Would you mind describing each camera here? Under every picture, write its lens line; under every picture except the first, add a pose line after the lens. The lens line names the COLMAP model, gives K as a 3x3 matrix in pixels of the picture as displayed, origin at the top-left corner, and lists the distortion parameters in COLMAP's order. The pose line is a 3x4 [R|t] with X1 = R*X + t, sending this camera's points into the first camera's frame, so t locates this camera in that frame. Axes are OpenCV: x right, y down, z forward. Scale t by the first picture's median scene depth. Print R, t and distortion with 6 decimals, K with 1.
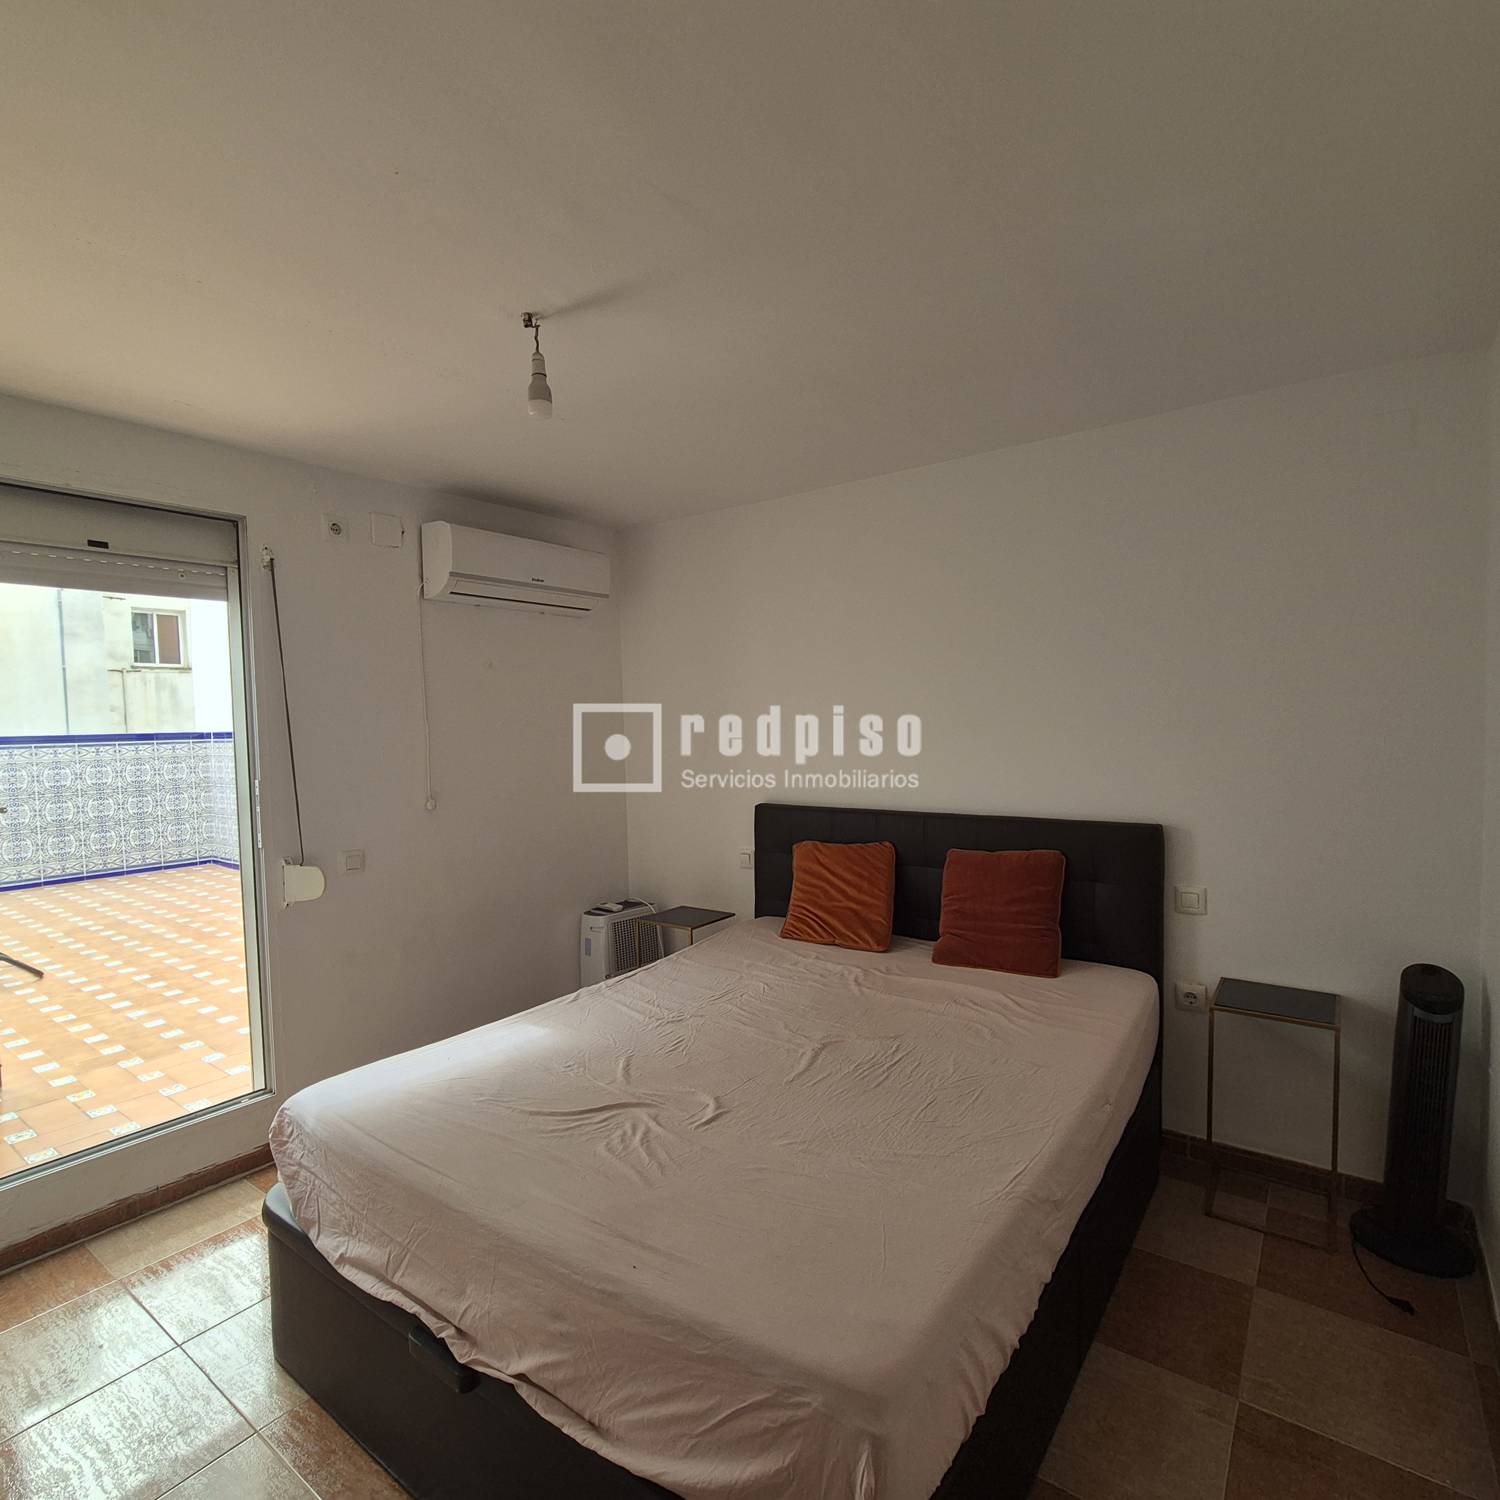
lens RADIAL K [[822.2, 0, 745.8], [0, 822.2, 761.8], [0, 0, 1]] dist [-0.004182, 0.003345]
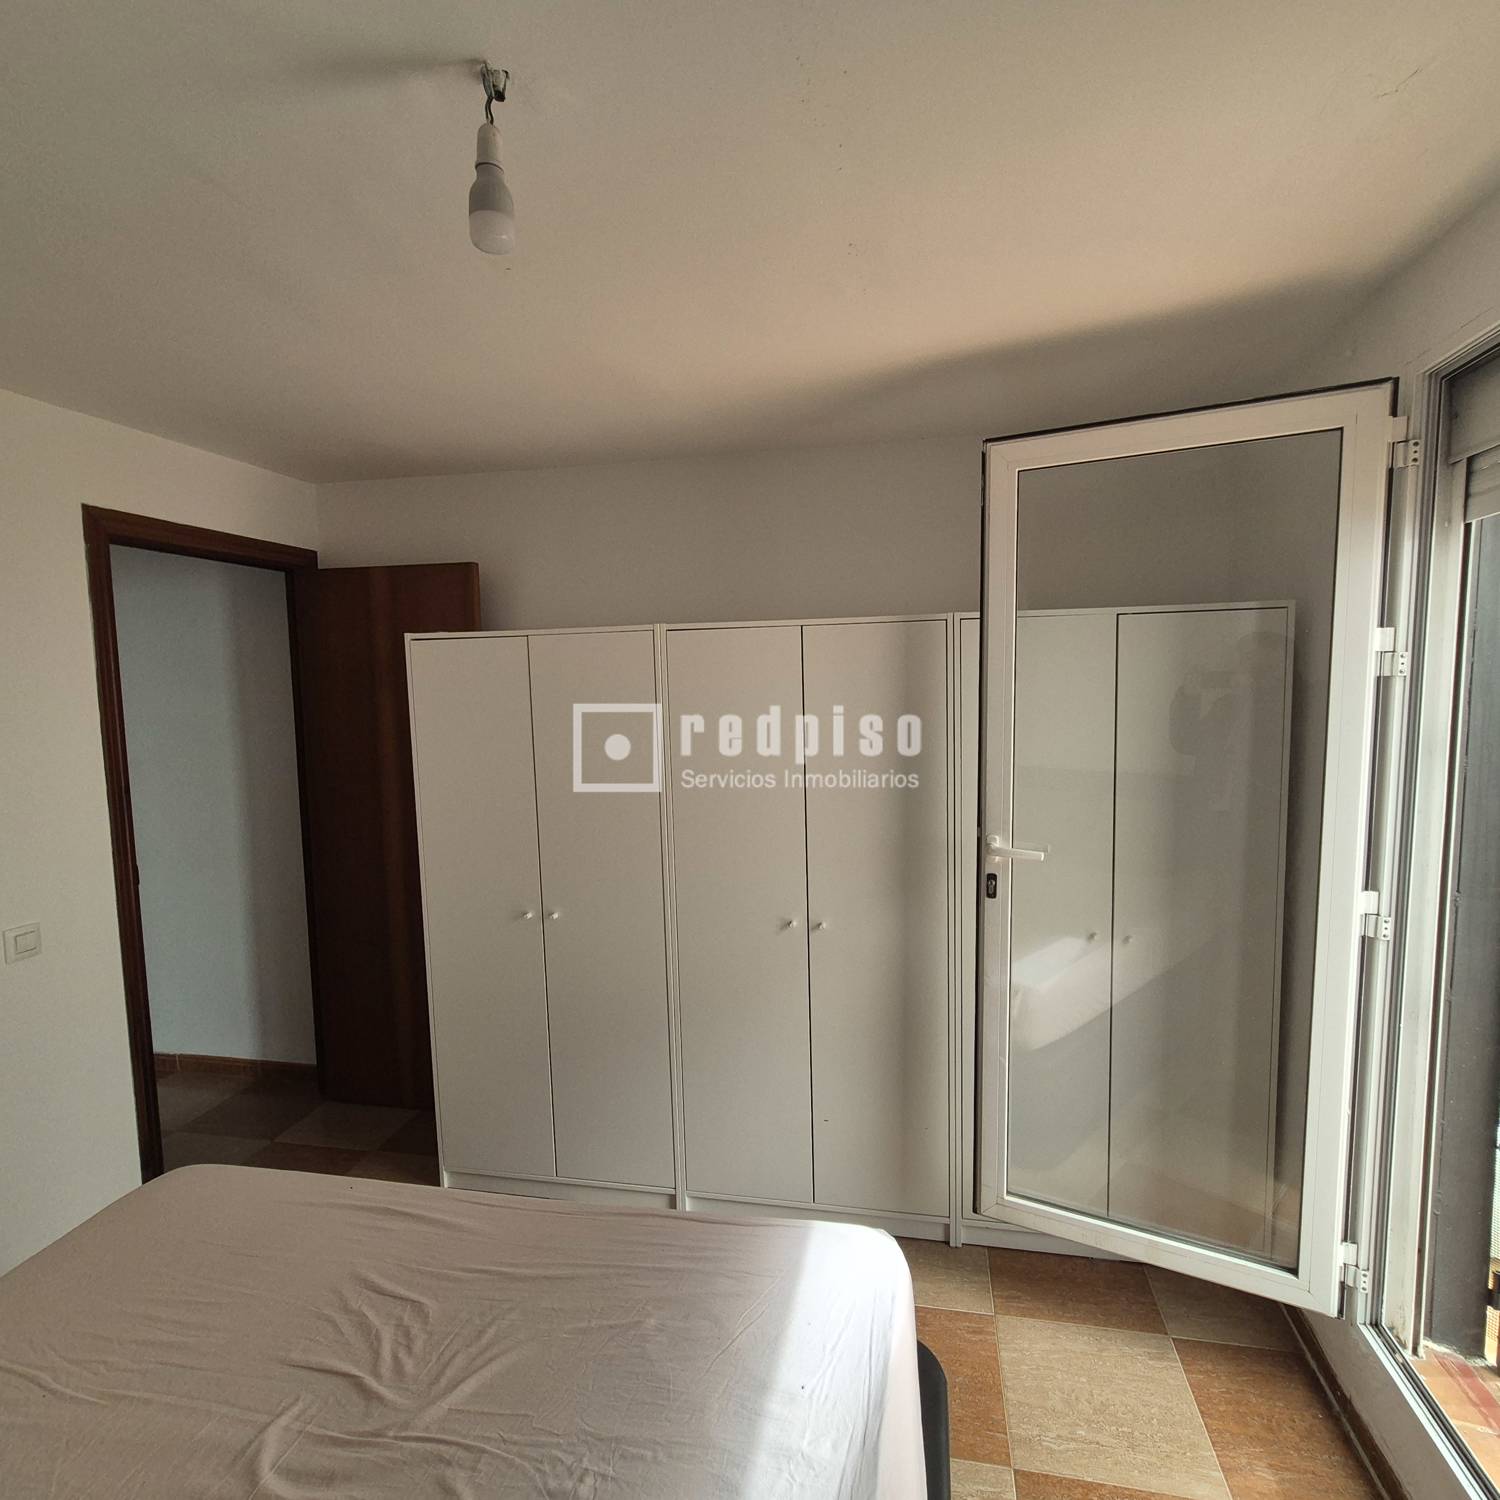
lens RADIAL K [[822.2, 0, 749.5], [0, 822.2, 753.4], [0, 0, 1]] dist [-0.004182, 0.003345]
pose [[-0.905146, 0.072107, -0.418941, -0.089223], [0.013071, 0.989764, 0.142115, -0.097106], [0.424900, 0.123159, -0.896823, 0.994239]]
